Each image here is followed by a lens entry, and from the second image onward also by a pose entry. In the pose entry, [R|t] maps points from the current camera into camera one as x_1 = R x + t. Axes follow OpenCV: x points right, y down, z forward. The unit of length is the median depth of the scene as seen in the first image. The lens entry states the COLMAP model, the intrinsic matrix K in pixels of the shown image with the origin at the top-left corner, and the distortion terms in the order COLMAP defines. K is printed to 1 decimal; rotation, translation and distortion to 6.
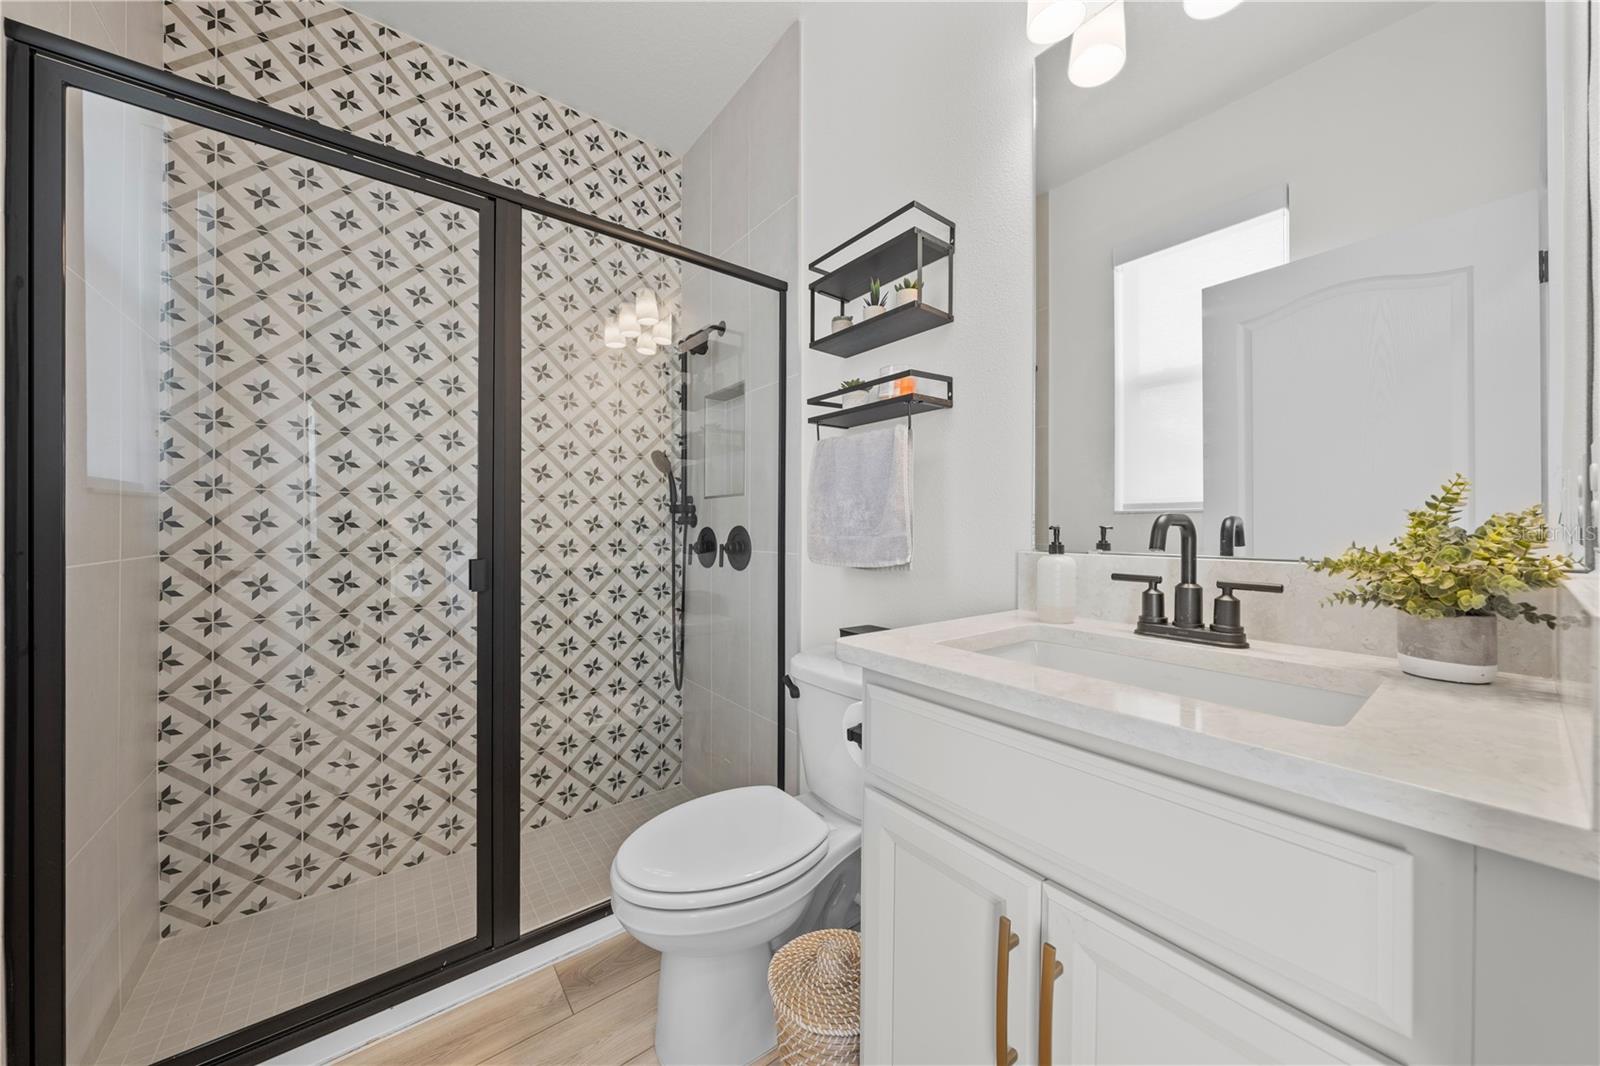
lens RADIAL K [[558.1, 0, 800.8], [0, 558.1, 524.3], [0, 0, 1]] dist [0.002088, 0.000133]
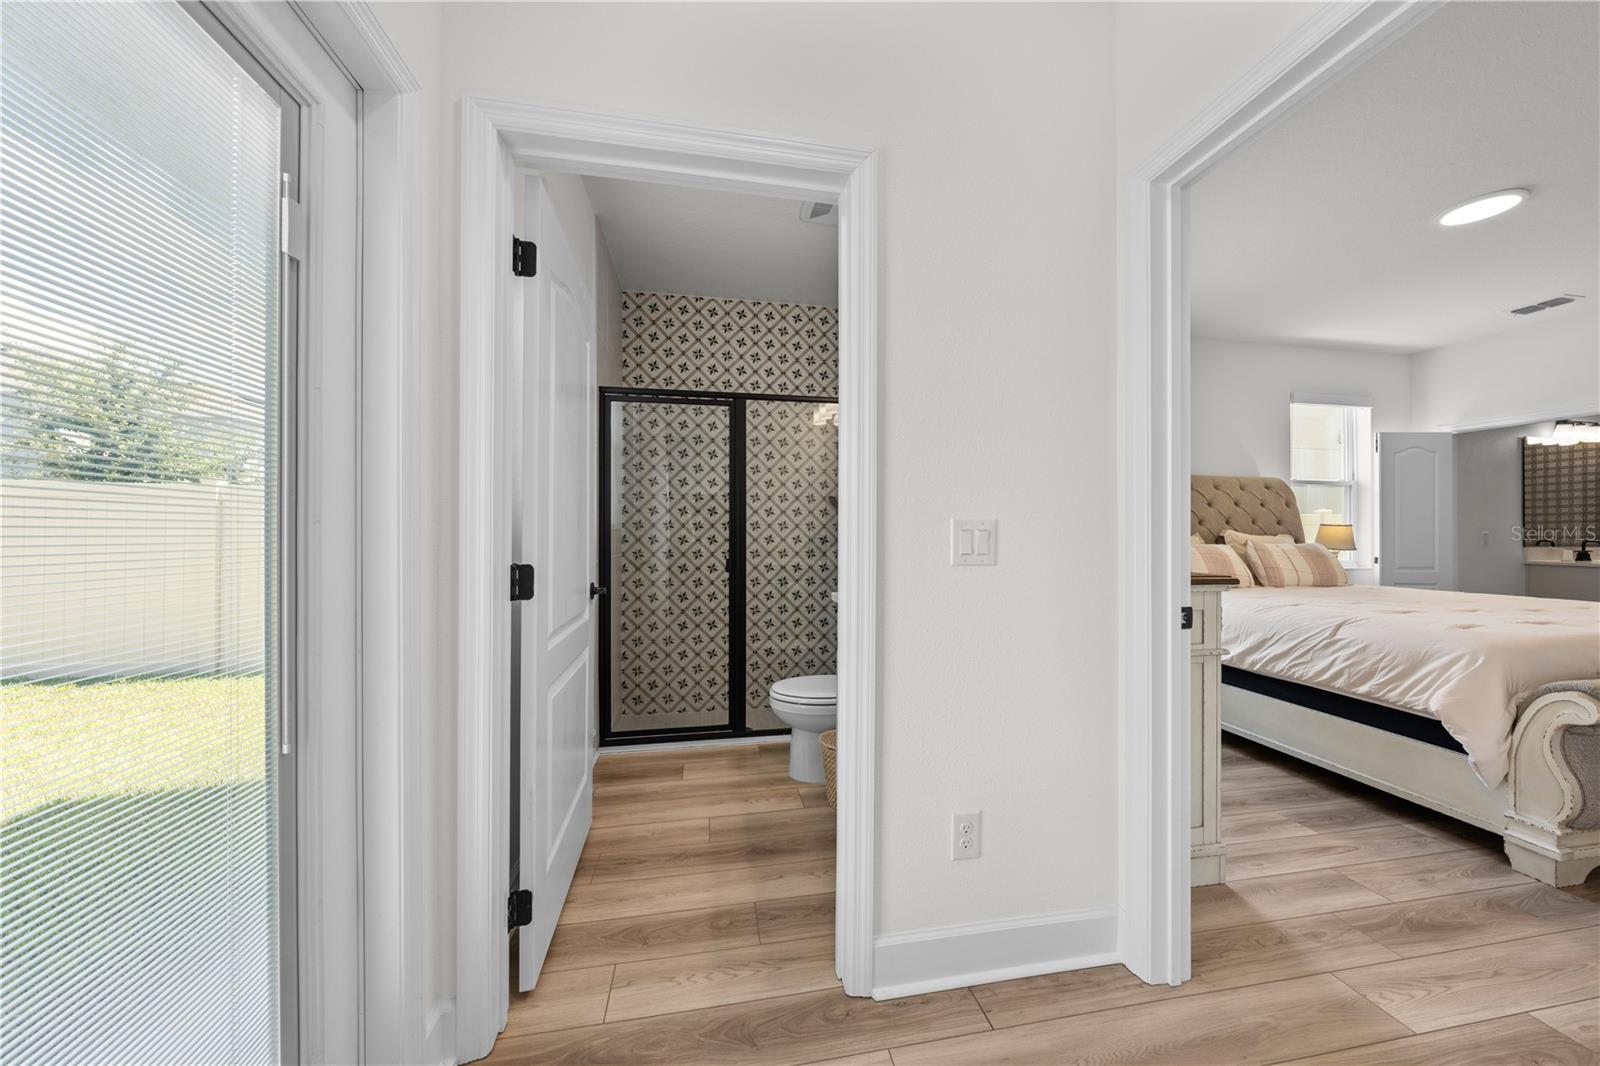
lens RADIAL K [[545.7, 0, 799.7], [0, 545.7, 528.9], [0, 0, 1]] dist [-0.001437, 0.000961]
pose [[0.887545, -0.001846, -0.460717, 0.411947], [0.001924, 0.999998, -0.000301, -0.034115], [0.460717, -0.000619, 0.887547, -0.491238]]
